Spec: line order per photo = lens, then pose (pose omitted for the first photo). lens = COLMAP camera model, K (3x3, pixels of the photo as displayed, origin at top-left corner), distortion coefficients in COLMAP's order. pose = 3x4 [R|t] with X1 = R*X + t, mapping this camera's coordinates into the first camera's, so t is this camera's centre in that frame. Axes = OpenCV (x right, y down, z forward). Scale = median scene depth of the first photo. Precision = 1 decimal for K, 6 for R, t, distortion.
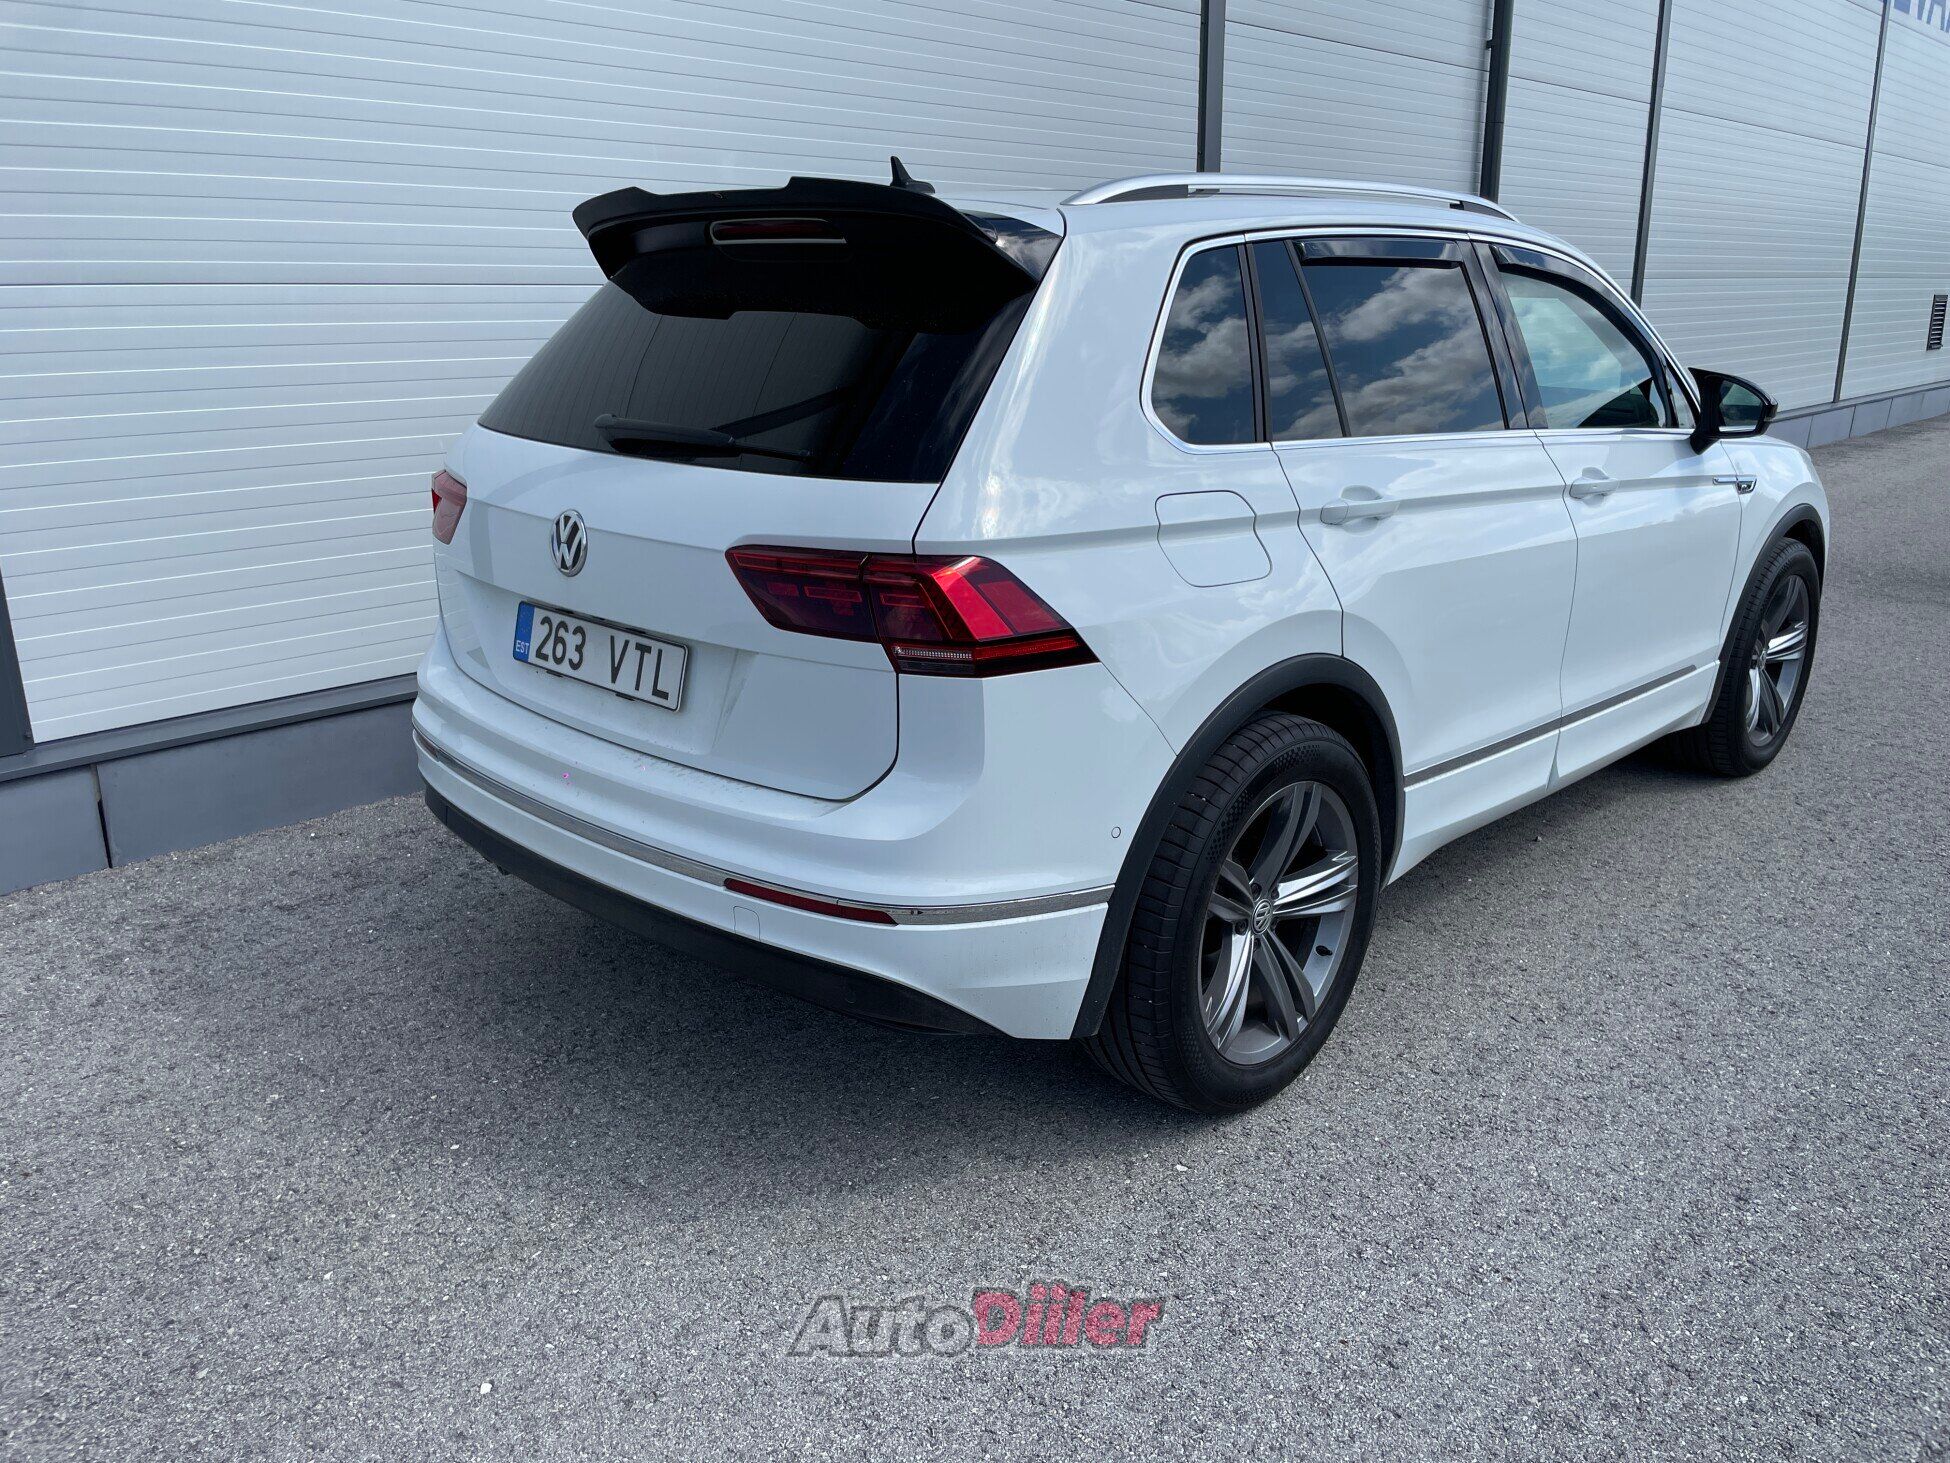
lens RADIAL K [[1519.0, 0, 967.3], [0, 1519.0, 713.1], [0, 0, 1]] dist [0.067934, -0.095728]
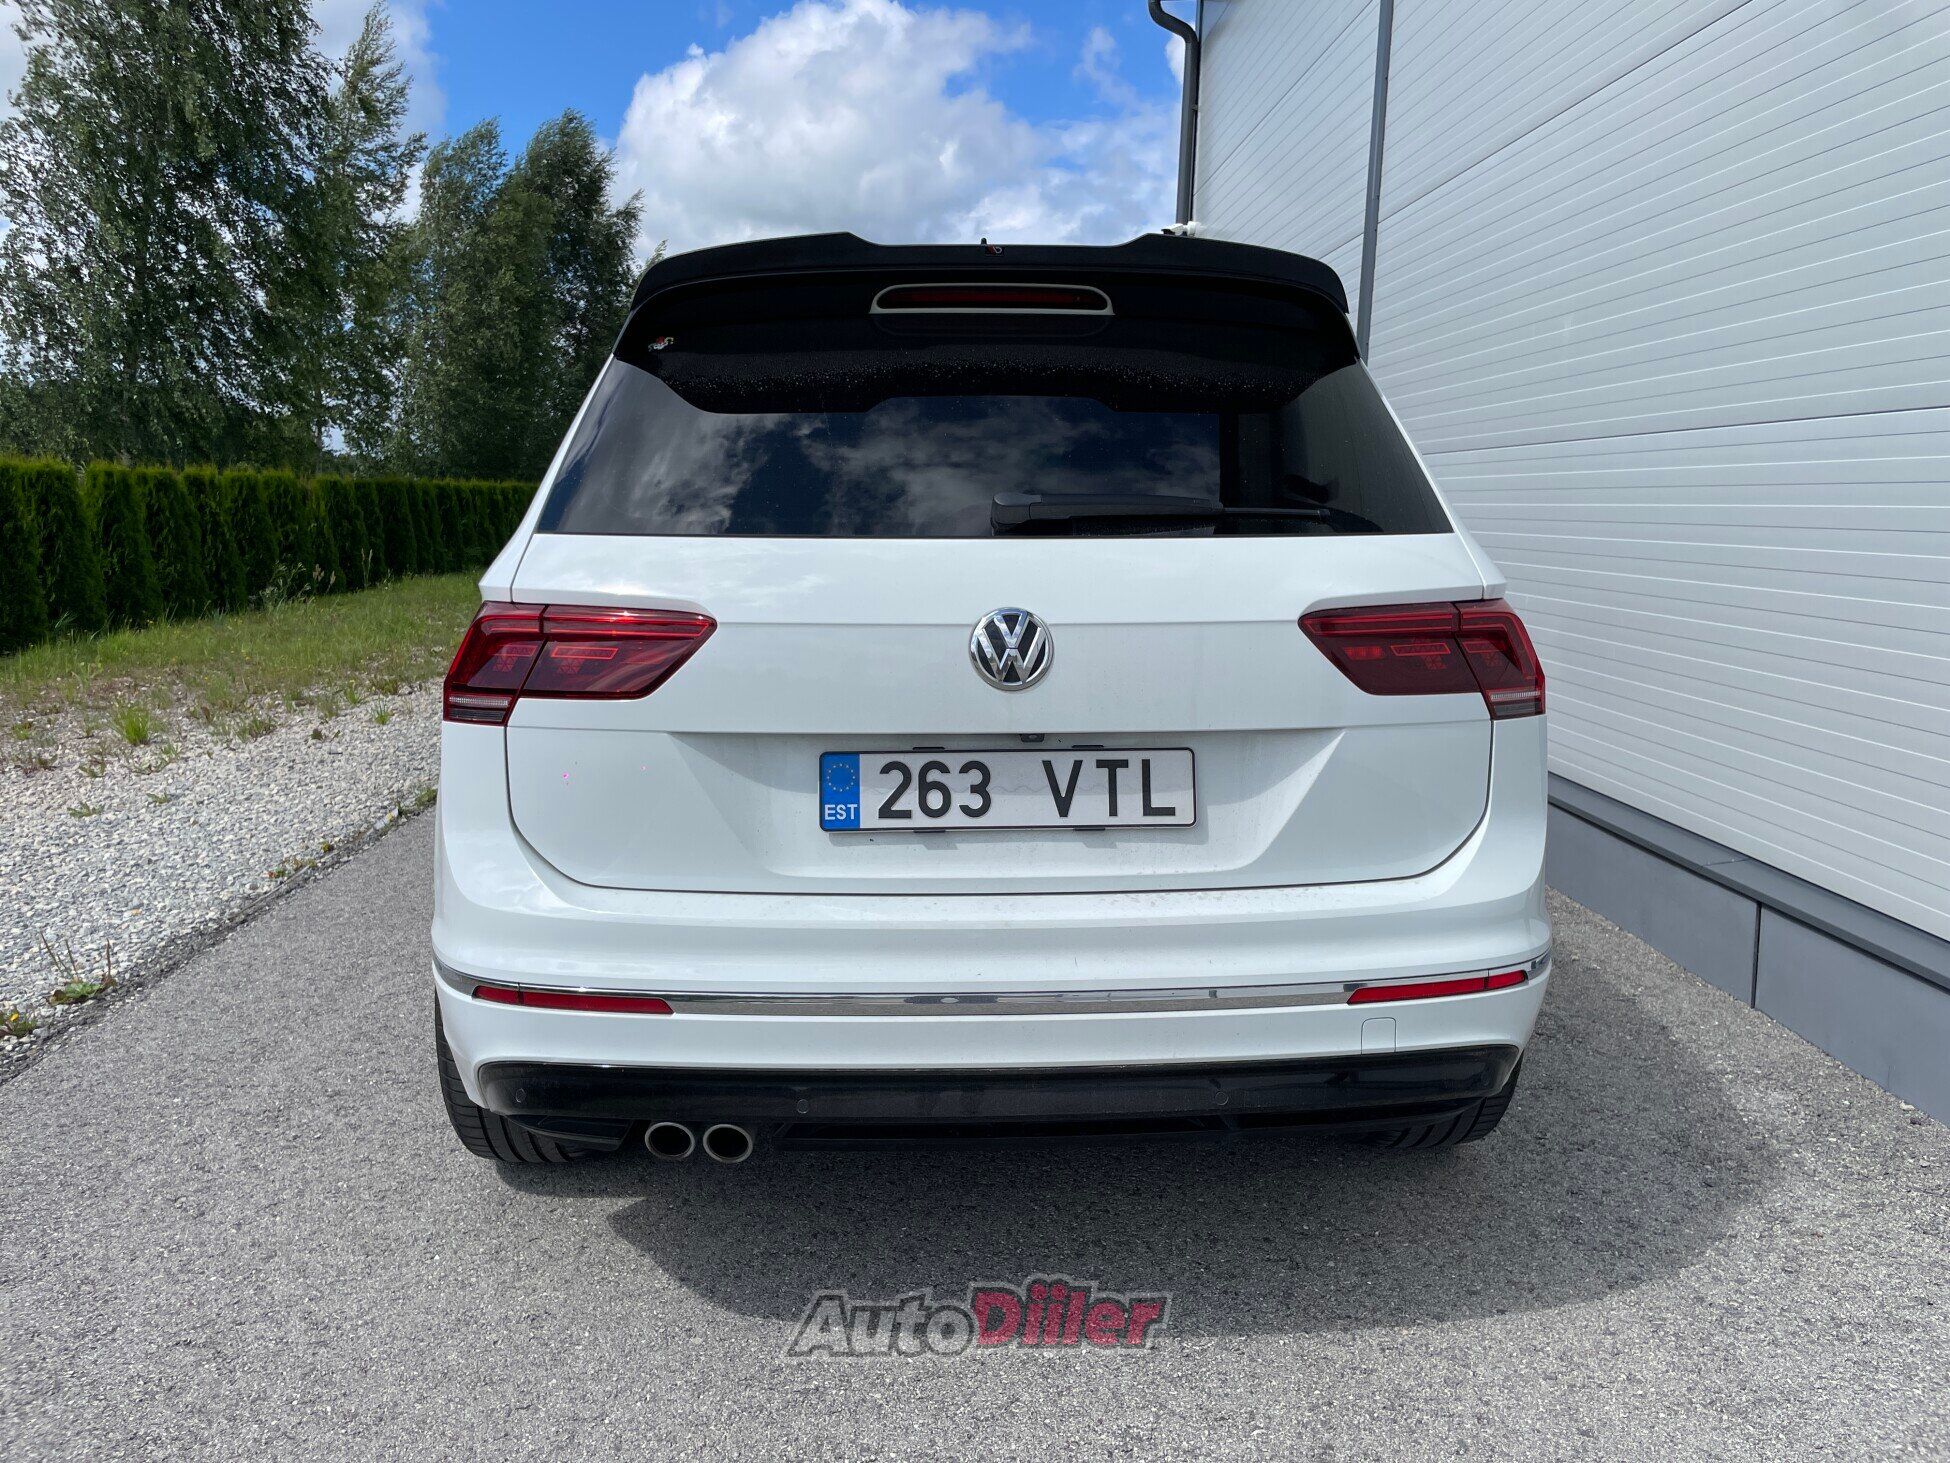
lens RADIAL K [[1519.0, 0, 972.0], [0, 1519.0, 722.7], [0, 0, 1]] dist [0.067934, -0.095728]
pose [[0.686746, -0.111484, 0.718297, -0.836009], [0.208111, 0.976959, -0.047340, -0.040681], [-0.696469, 0.181996, 0.694124, 0.471762]]
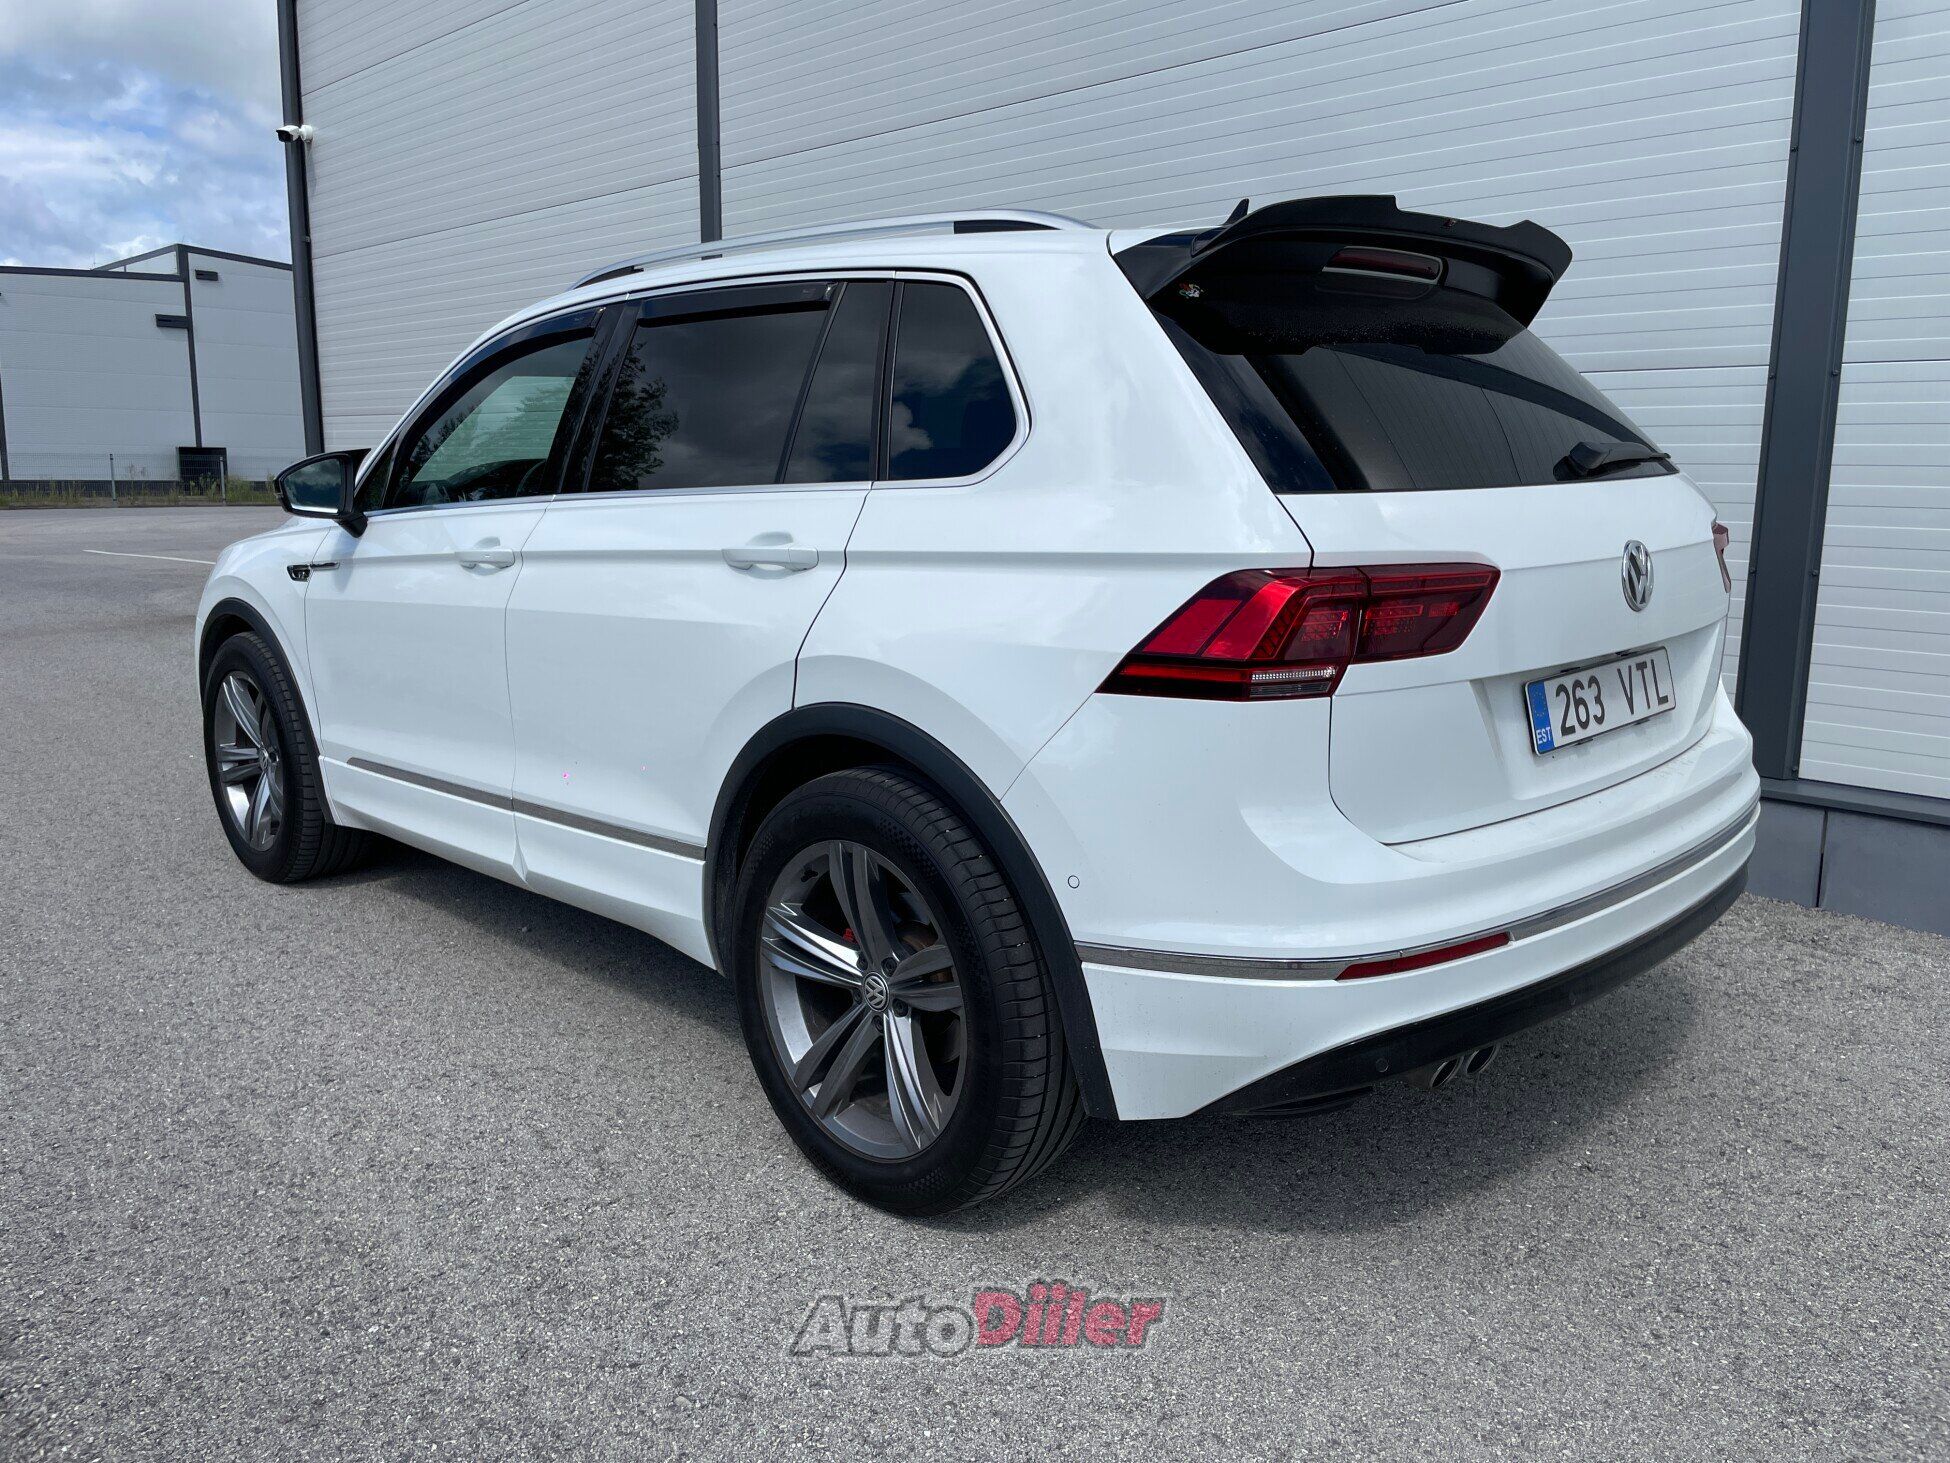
lens RADIAL K [[1519.0, 0, 986.0], [0, 1519.0, 726.3], [0, 0, 1]] dist [0.067934, -0.095728]
pose [[0.015775, -0.195487, 0.980579, -1.193408], [0.289590, 0.939562, 0.182651, -0.308607], [-0.957021, 0.281084, 0.071432, 1.327920]]
